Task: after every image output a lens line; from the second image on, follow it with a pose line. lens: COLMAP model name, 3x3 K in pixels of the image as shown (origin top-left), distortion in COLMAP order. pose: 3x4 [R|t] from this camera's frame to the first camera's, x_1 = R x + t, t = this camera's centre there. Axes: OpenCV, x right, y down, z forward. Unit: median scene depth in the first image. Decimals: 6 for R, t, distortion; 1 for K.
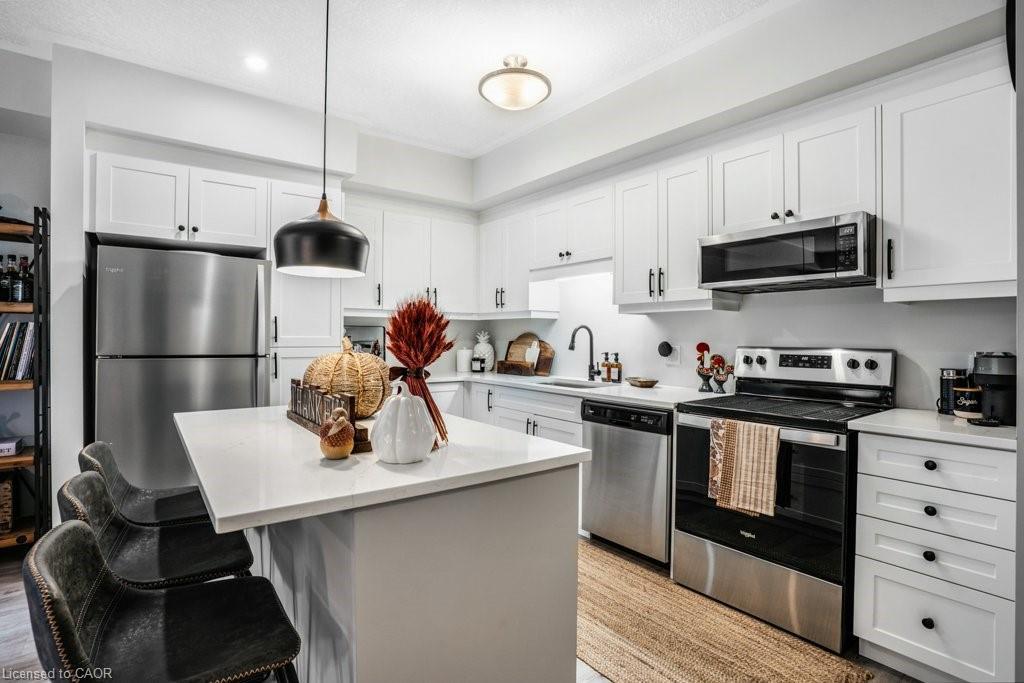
lens RADIAL K [[505.7, 0, 510.6], [0, 505.7, 343.6], [0, 0, 1]] dist [-0.060784, 0.024679]
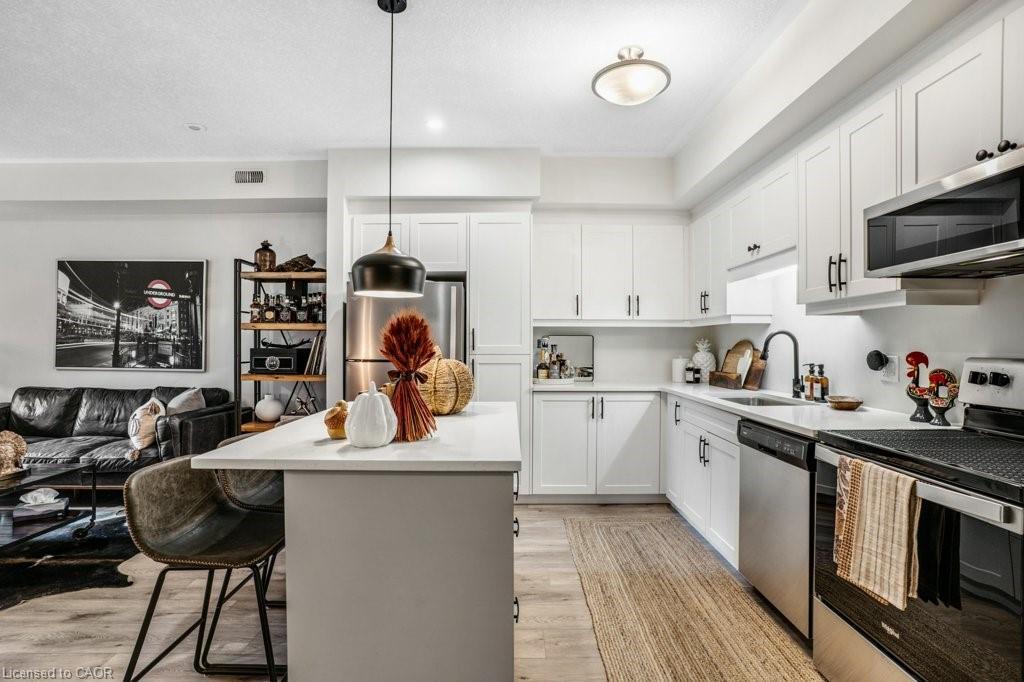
lens RADIAL K [[505.7, 0, 514.0], [0, 505.7, 347.0], [0, 0, 1]] dist [-0.060784, 0.024679]
pose [[0.800627, -0.002058, -0.599160, 0.346068], [-0.004115, 0.999952, -0.008934, -0.000117], [0.599149, 0.009618, 0.800580, 0.102692]]
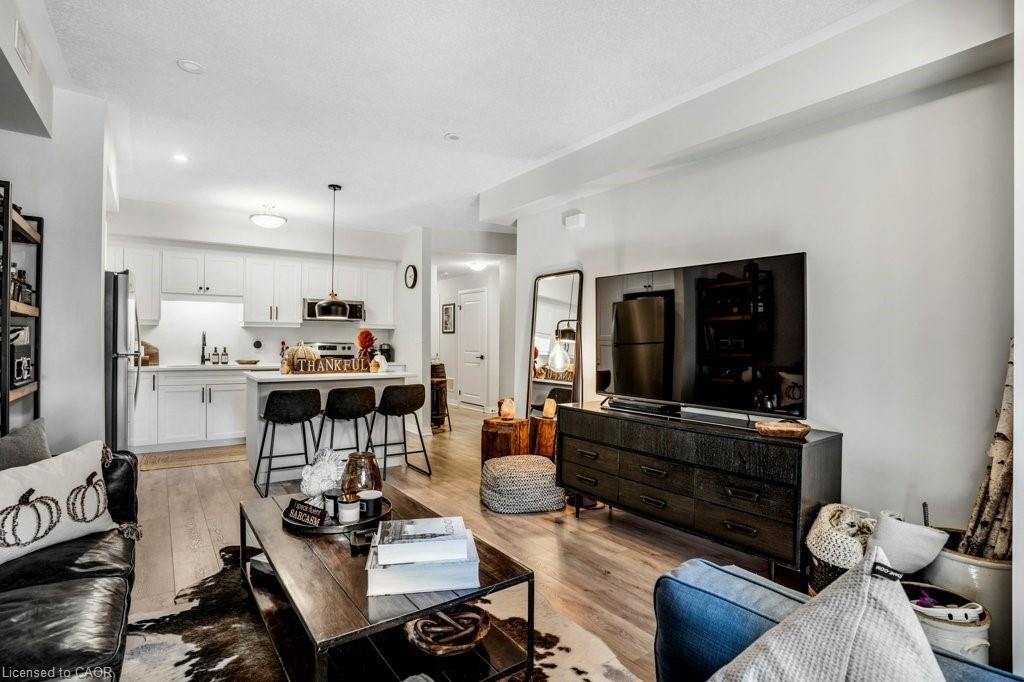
lens RADIAL K [[505.7, 0, 512.7], [0, 505.7, 338.8], [0, 0, 1]] dist [-0.060784, 0.024679]
pose [[0.017866, -0.002997, 0.999836, -1.795658], [0.004669, 0.999985, 0.002914, -0.013700], [-0.999829, 0.004616, 0.017880, -0.043577]]
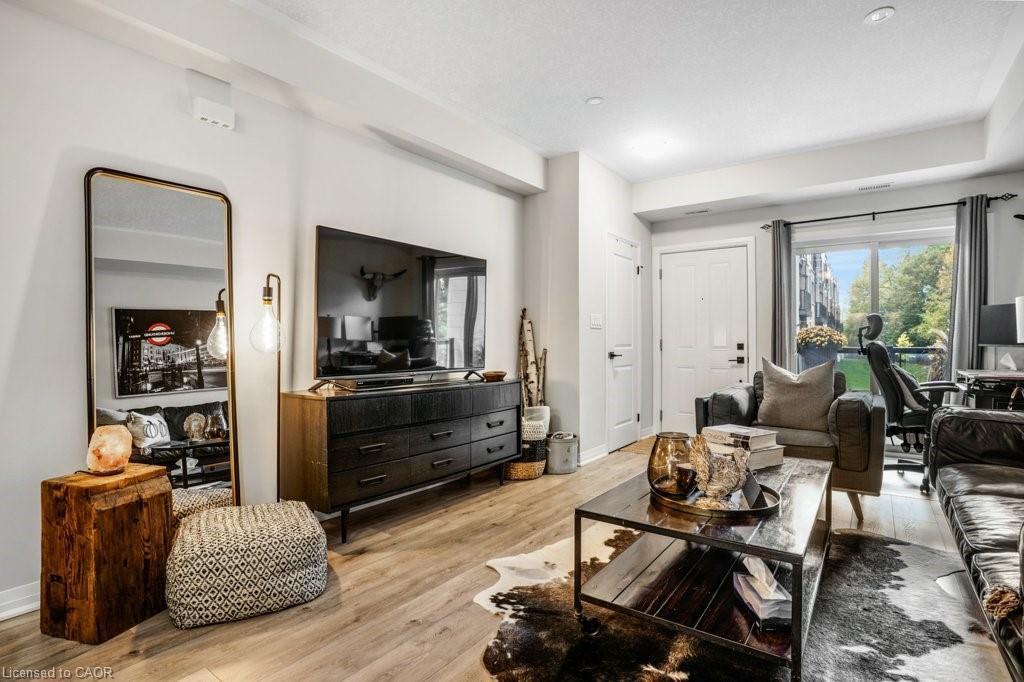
lens RADIAL K [[505.7, 0, 504.1], [0, 505.7, 347.7], [0, 0, 1]] dist [-0.060784, 0.024679]
pose [[-0.959805, -0.002183, -0.280659, -0.622182], [-0.005839, 0.999909, 0.012191, 0.053039], [0.280607, 0.013339, -0.959730, 0.761882]]
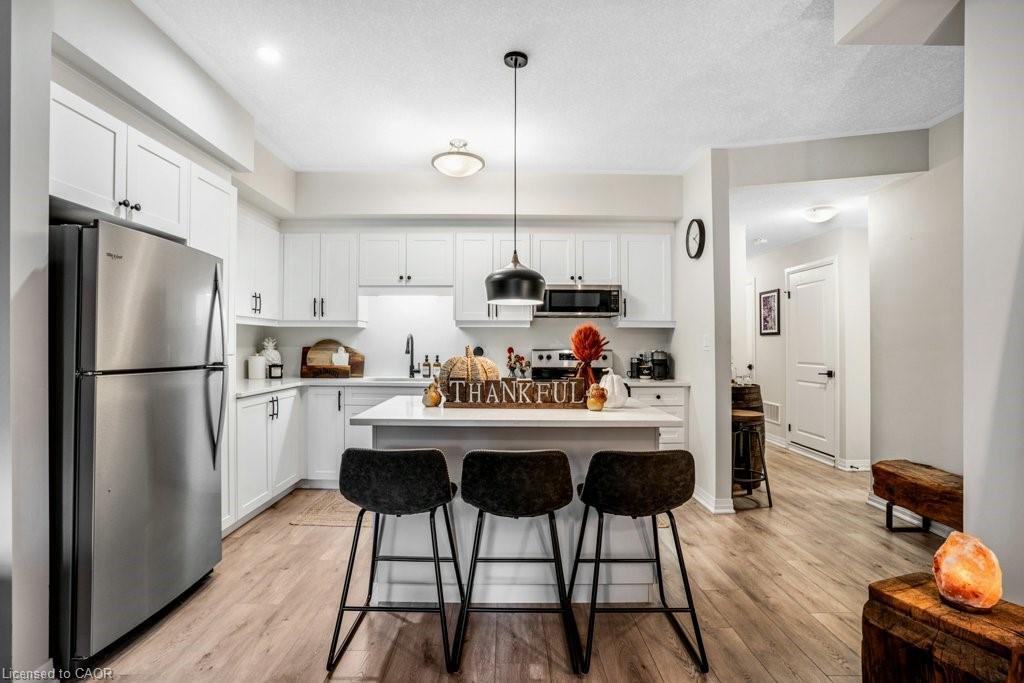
lens RADIAL K [[505.7, 0, 506.0], [0, 505.7, 337.4], [0, 0, 1]] dist [-0.060784, 0.024679]
pose [[0.597359, 0.008293, 0.801931, -0.898755], [0.008888, 0.999817, -0.016960, -0.005706], [-0.801925, 0.017259, 0.597176, 0.065293]]
